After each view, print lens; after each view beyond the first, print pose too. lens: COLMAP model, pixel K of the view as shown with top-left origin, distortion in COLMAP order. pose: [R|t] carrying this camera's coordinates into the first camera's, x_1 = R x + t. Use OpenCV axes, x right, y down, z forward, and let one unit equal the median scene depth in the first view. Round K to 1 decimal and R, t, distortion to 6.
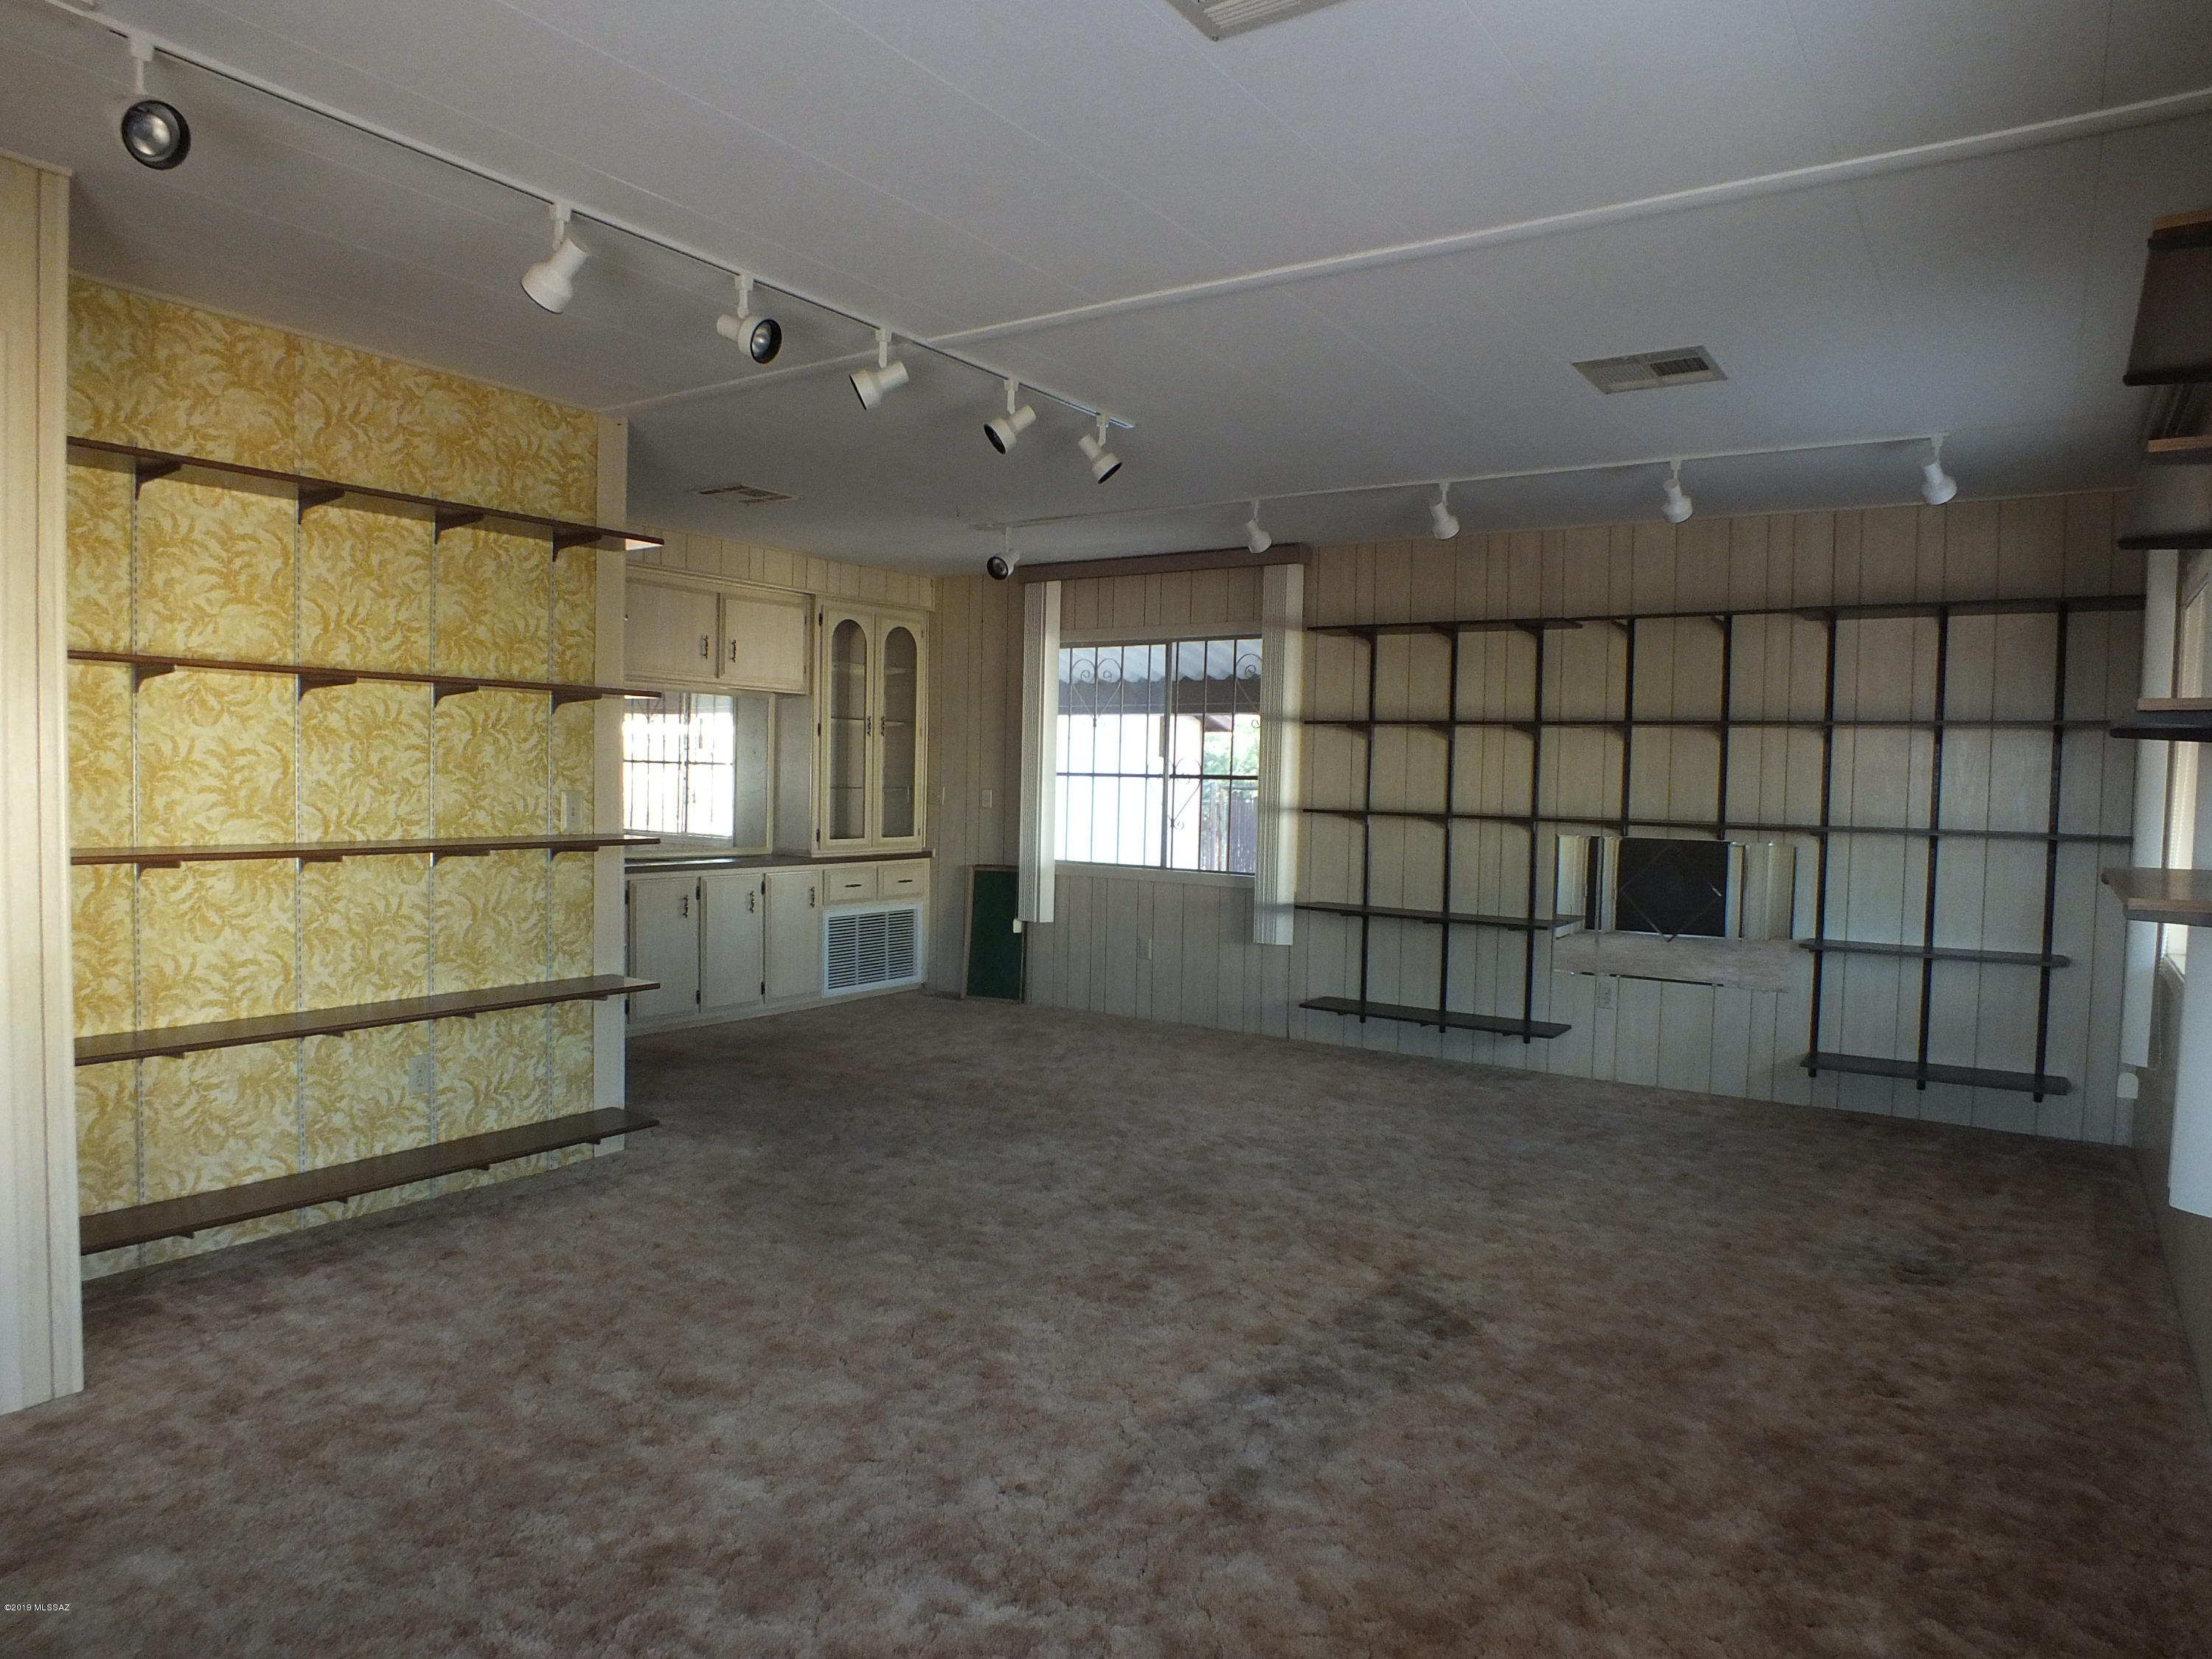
lens RADIAL K [[1419.2, 0, 1111.0], [0, 1419.2, 824.4], [0, 0, 1]] dist [-0.073440, 0.028470]
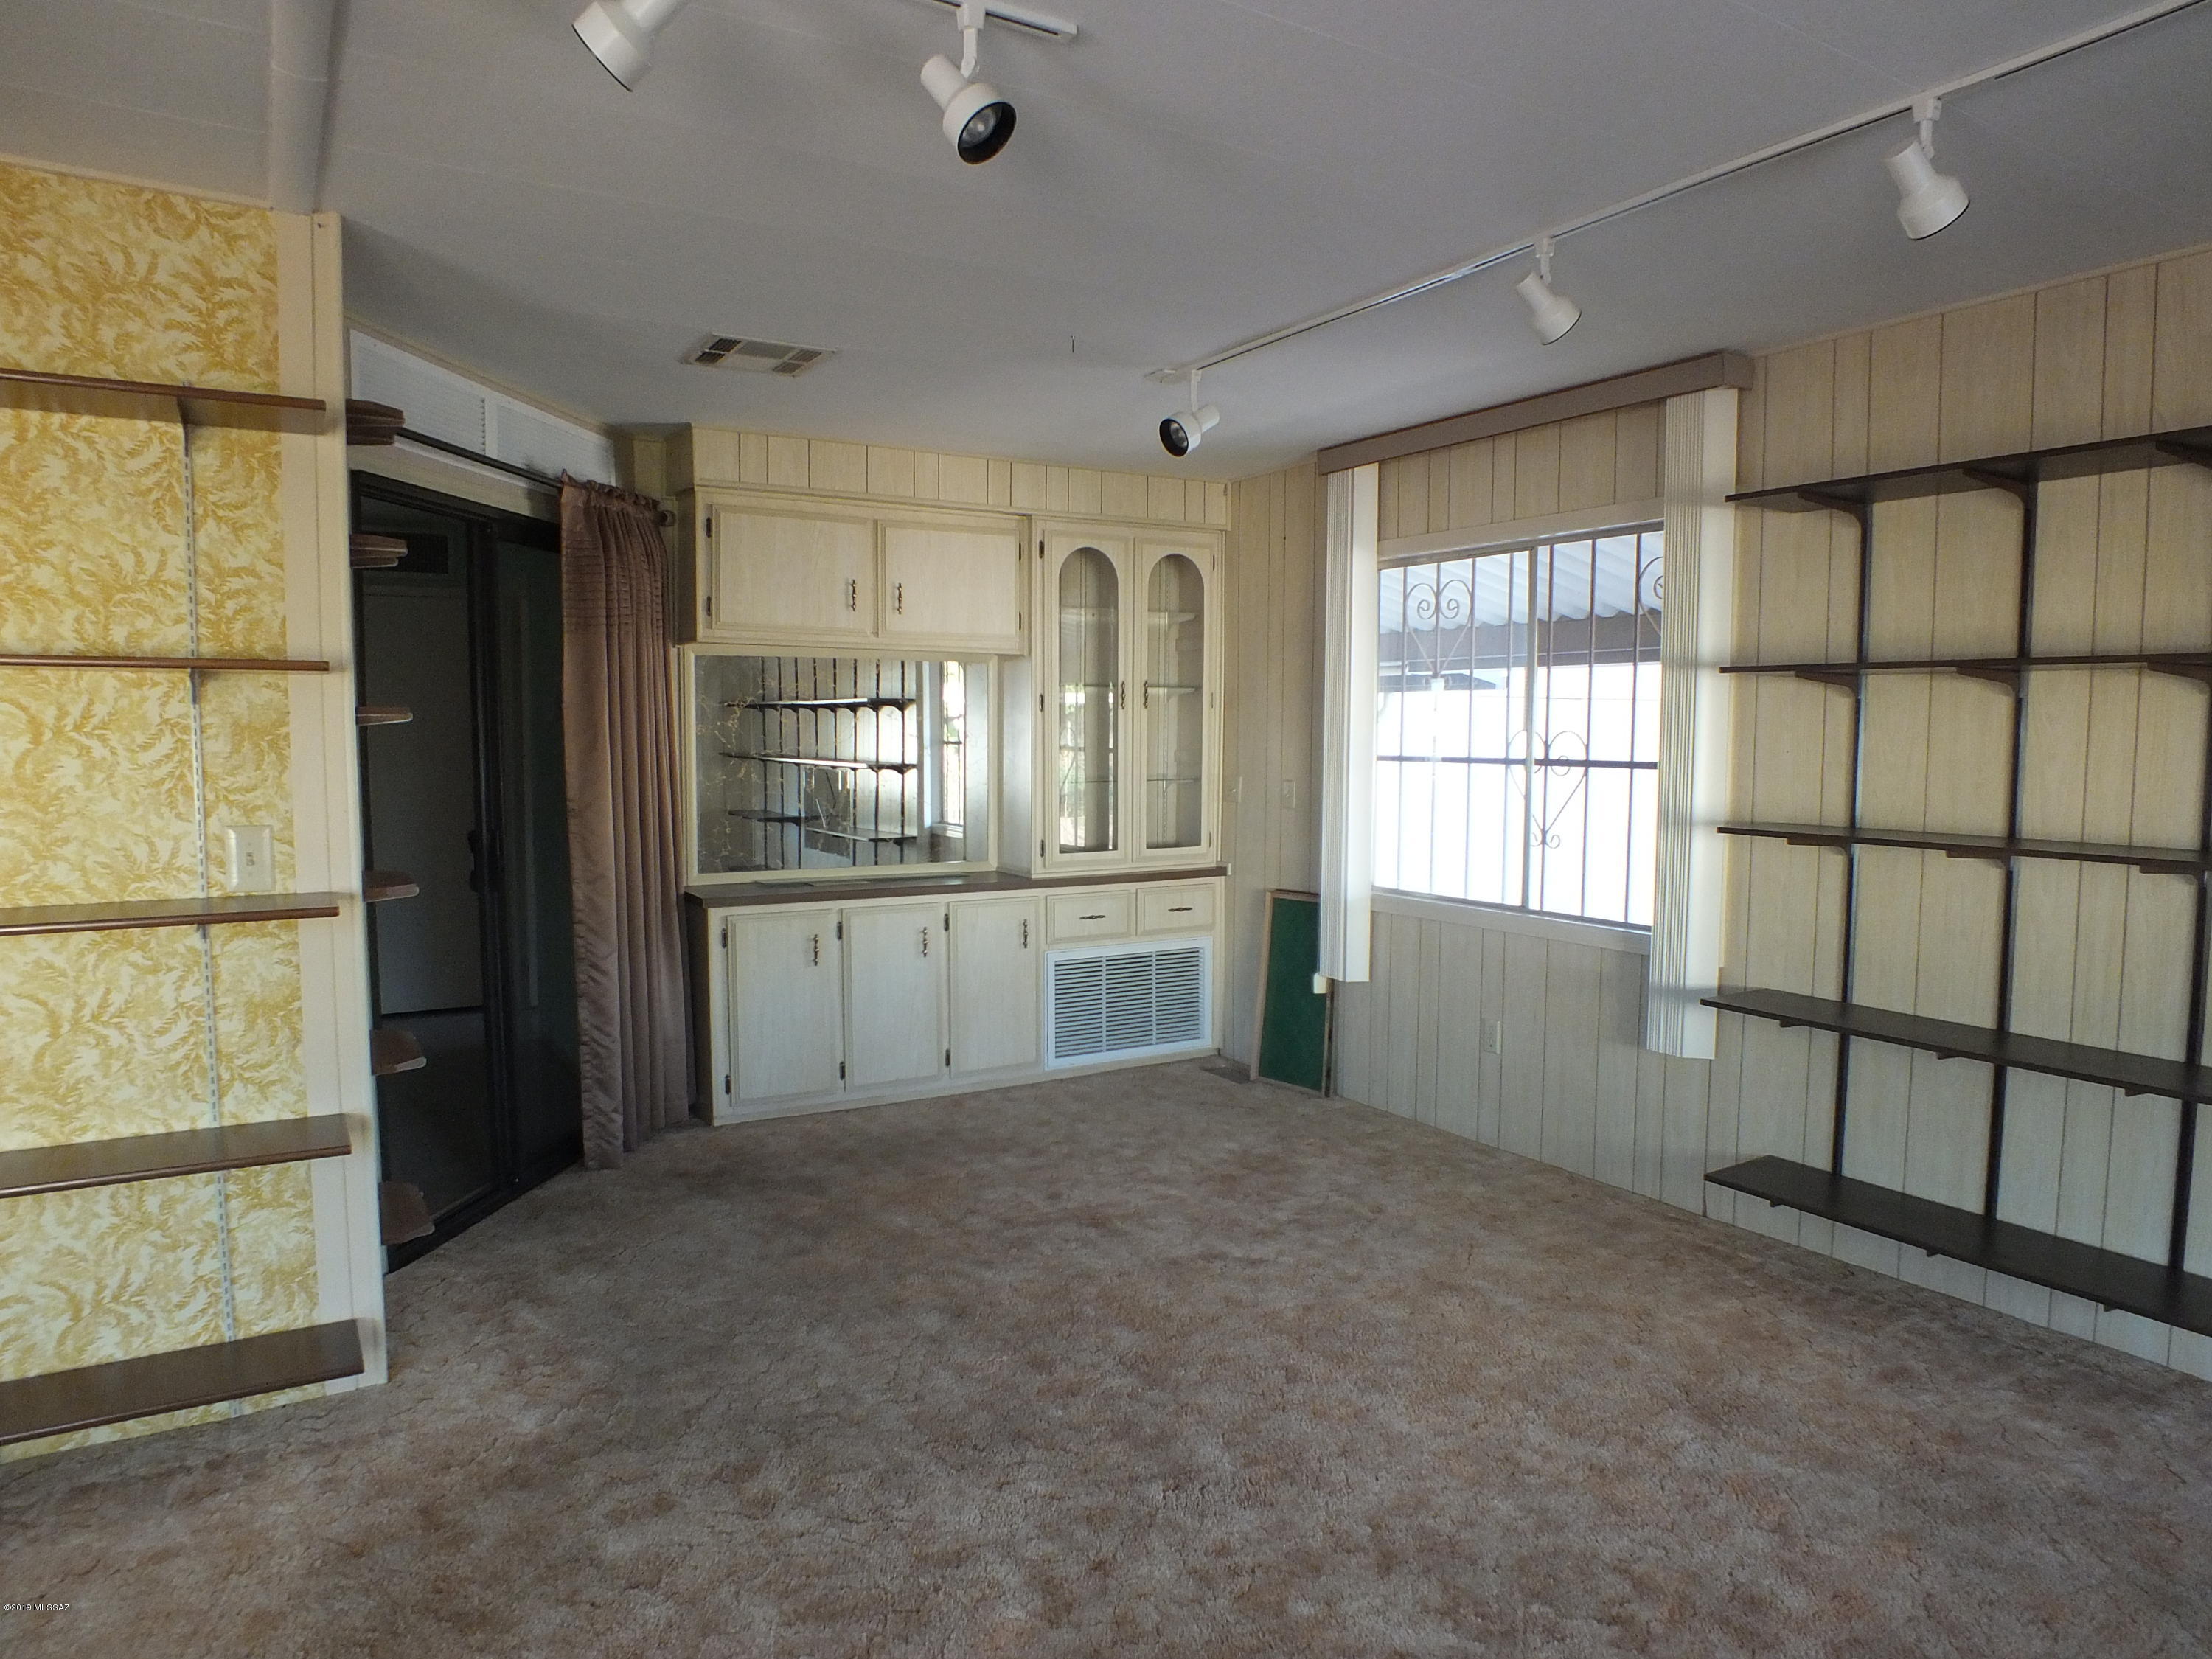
lens RADIAL K [[1419.2, 0, 1118.3], [0, 1419.2, 844.0], [0, 0, 1]] dist [-0.073440, 0.028470]
pose [[0.909150, 0.015445, -0.416183, 0.147558], [0.001483, 0.999186, 0.040320, -0.026306], [0.416467, -0.037274, 0.908386, 0.396976]]
